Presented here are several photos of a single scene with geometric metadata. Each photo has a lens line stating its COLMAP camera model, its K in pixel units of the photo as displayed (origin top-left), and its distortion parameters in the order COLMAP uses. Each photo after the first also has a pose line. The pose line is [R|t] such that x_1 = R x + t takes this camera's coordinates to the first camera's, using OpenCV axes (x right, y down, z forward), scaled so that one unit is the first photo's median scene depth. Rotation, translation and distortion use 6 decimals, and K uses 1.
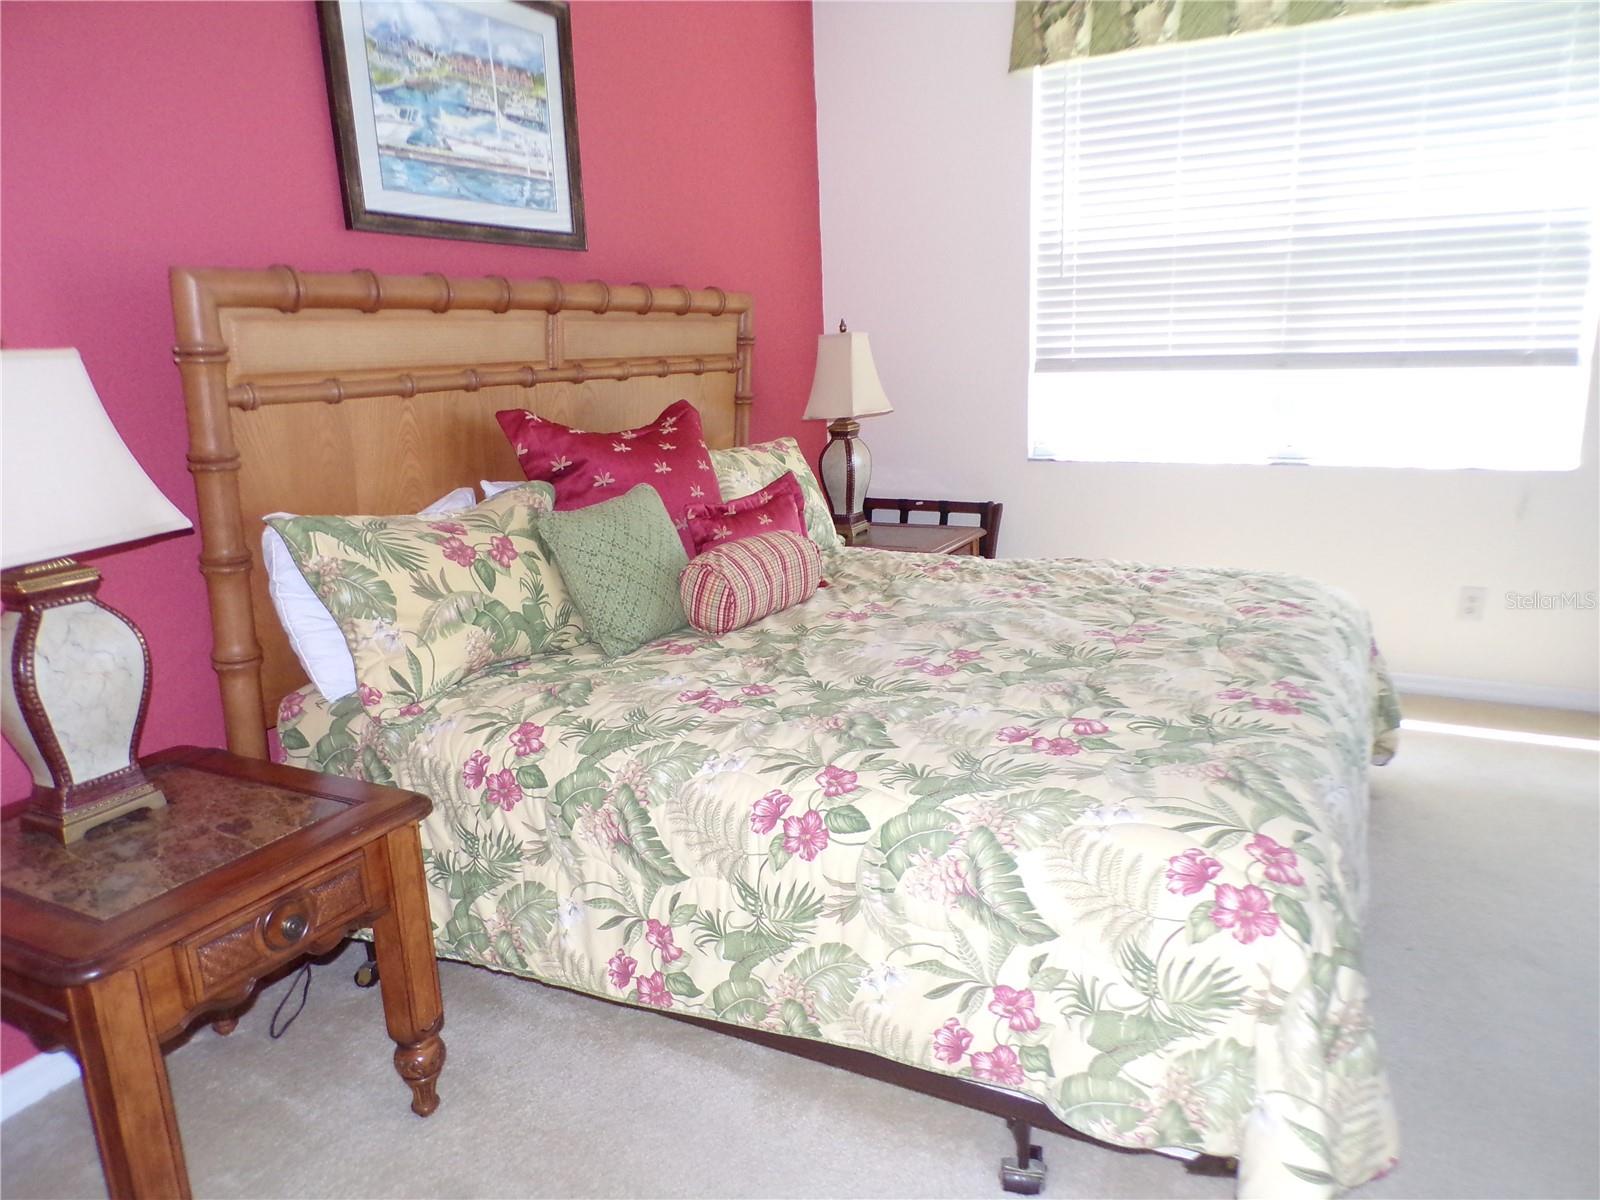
lens RADIAL K [[1096.1, 0, 800.0], [0, 1096.1, 600.0], [0, 0, 1]] dist [0.031248, -0.000510]
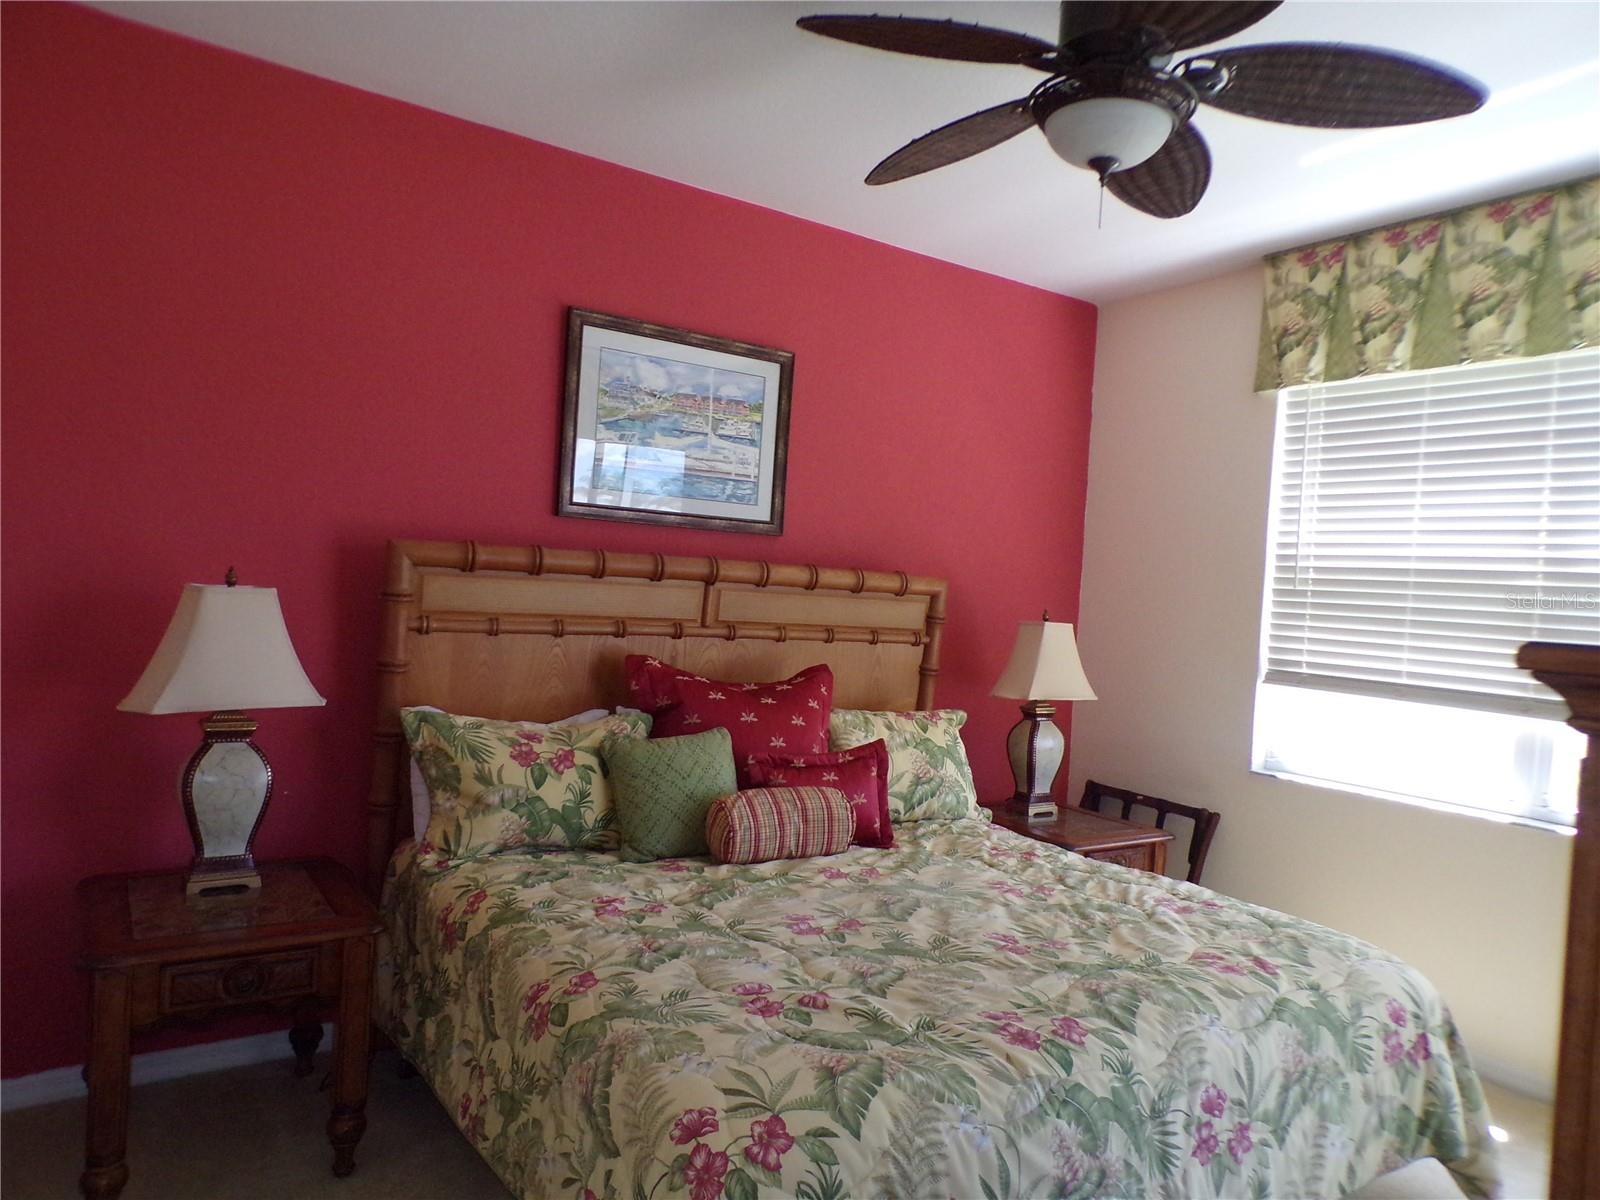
lens RADIAL K [[1086.7, 0, 796.0], [0, 1086.7, 605.7], [0, 0, 1]] dist [0.001346, 0.003900]
pose [[0.873915, 0.095950, -0.476516, 0.488056], [-0.197712, 0.965732, -0.168140, -0.052180], [0.444053, 0.241153, 0.862938, -0.017462]]
